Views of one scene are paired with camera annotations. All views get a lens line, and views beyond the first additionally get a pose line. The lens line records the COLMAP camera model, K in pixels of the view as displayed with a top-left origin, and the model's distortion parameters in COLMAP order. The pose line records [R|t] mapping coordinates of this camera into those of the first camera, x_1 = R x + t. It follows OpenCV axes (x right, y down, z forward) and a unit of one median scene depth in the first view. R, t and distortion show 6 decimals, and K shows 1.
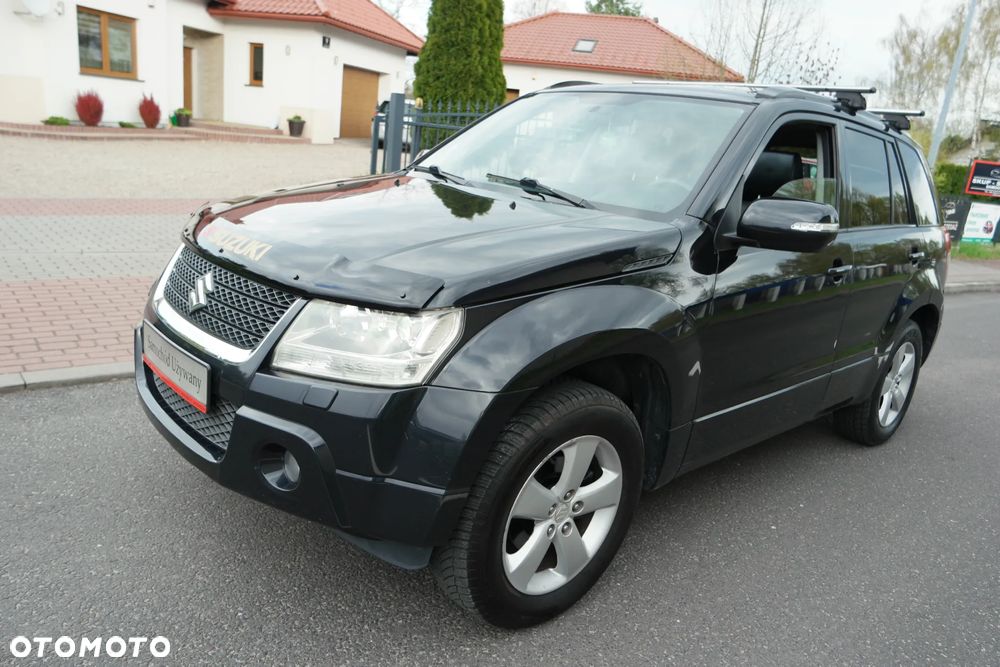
lens RADIAL K [[734.0, 0, 507.1], [0, 734.0, 334.6], [0, 0, 1]] dist [-0.038255, 0.060932]
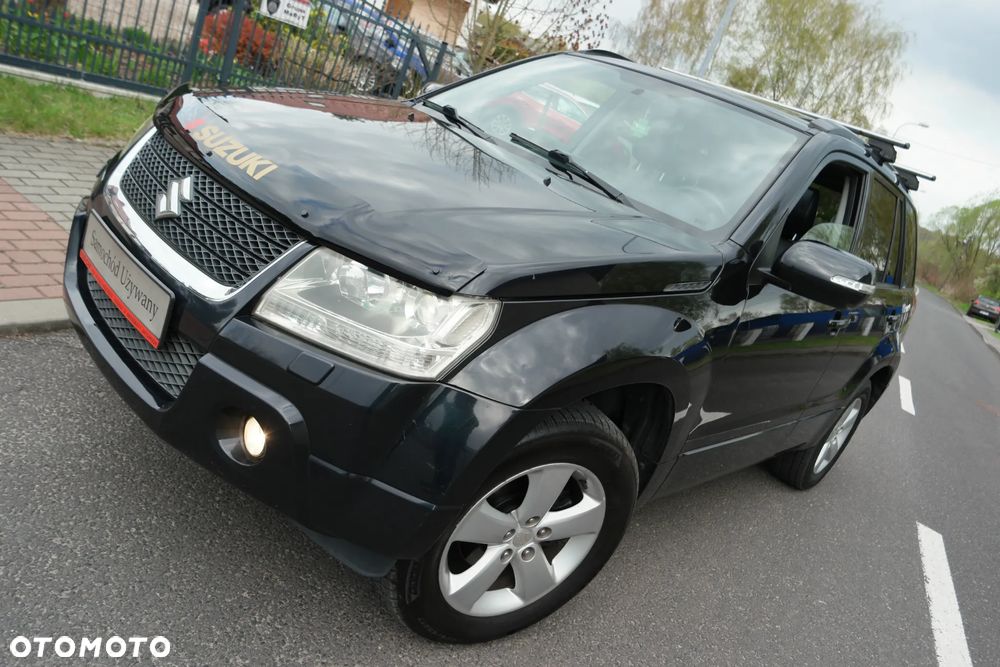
lens RADIAL K [[734.0, 0, 507.1], [0, 734.0, 334.6], [0, 0, 1]] dist [-0.038255, 0.060932]
pose [[0.967165, 0.220639, 0.126135, -0.129495], [-0.229023, 0.971798, 0.056188, -0.041238], [-0.110180, -0.083231, 0.990421, 0.134334]]
